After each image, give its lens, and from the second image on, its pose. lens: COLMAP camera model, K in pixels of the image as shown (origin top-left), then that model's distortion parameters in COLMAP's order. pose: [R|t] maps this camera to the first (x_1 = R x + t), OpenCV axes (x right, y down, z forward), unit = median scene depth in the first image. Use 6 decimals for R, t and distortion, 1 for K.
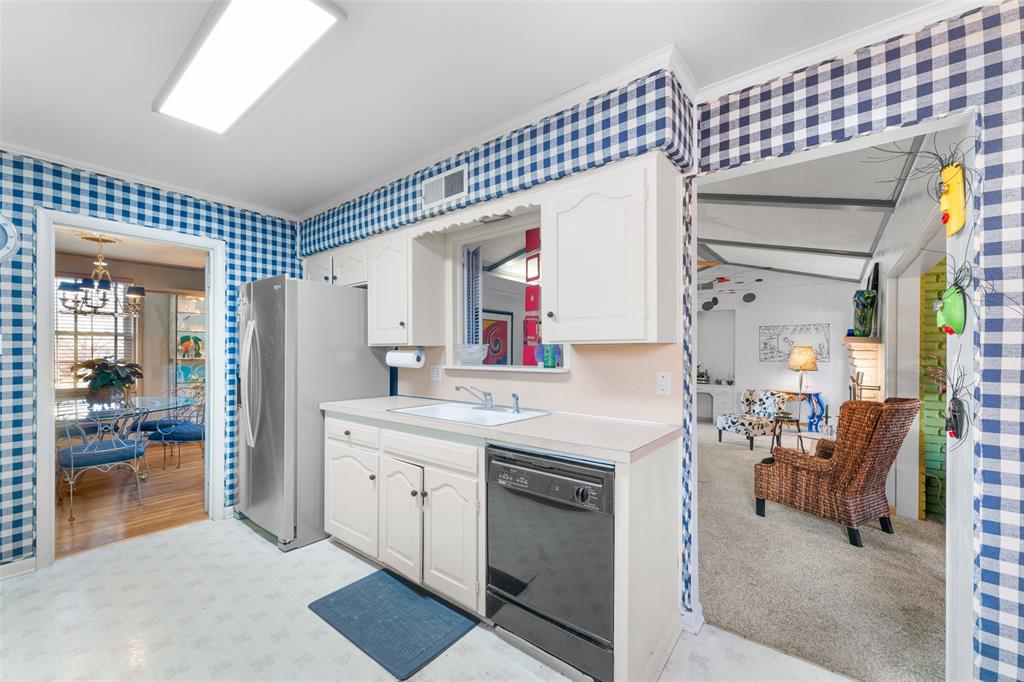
lens RADIAL K [[406.1, 0, 505.7], [0, 406.1, 347.4], [0, 0, 1]] dist [-0.002670, 0.000048]
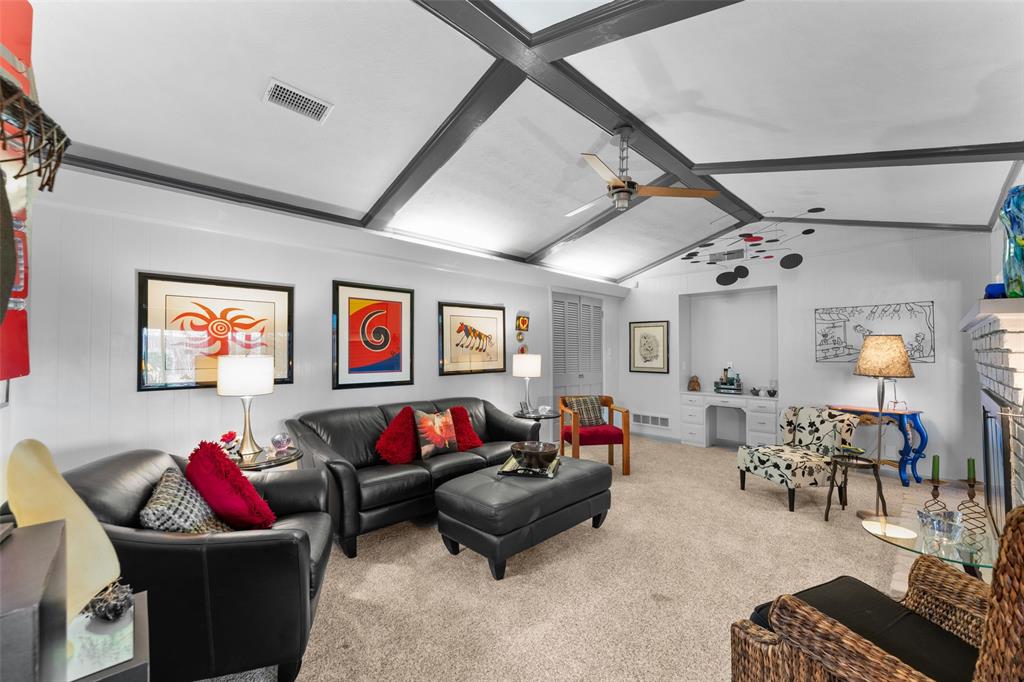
lens RADIAL K [[406.1, 0, 512.7], [0, 406.1, 344.1], [0, 0, 1]] dist [-0.002670, 0.000048]
pose [[0.991964, -0.005985, -0.126376, 0.258089], [0.004102, 0.999877, -0.015153, 0.015450], [0.126452, 0.014513, 0.991867, 0.331469]]
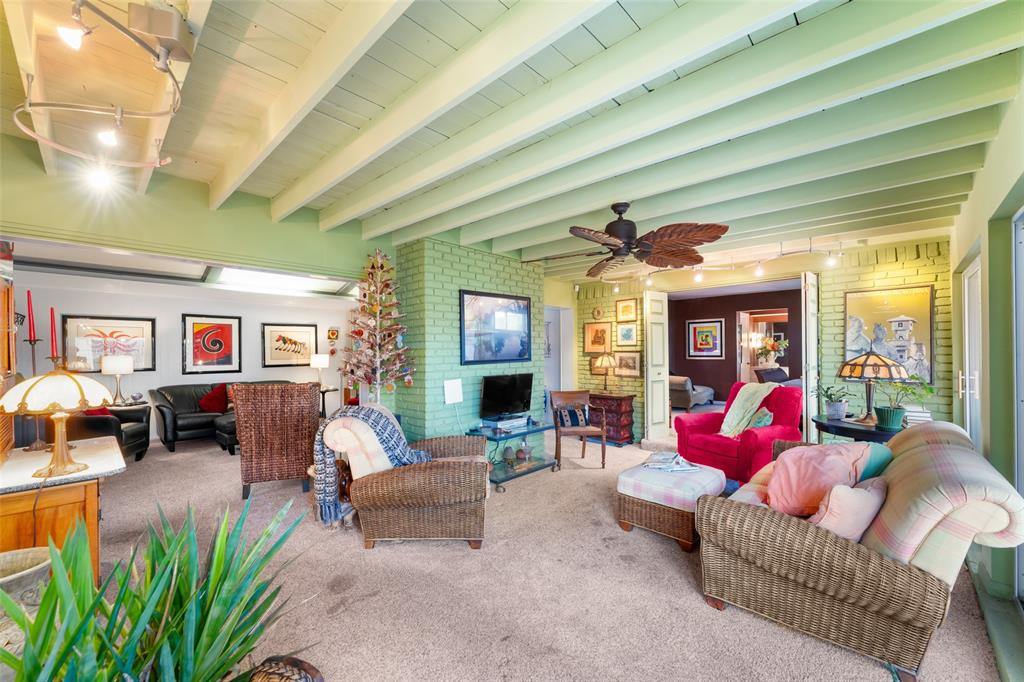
lens RADIAL K [[406.1, 0, 520.4], [0, 406.1, 349.1], [0, 0, 1]] dist [-0.002670, 0.000048]
pose [[0.997914, -0.004796, -0.064375, 0.852053], [0.004977, 0.999984, 0.002652, 0.006851], [0.064361, -0.002966, 0.997922, -0.099767]]
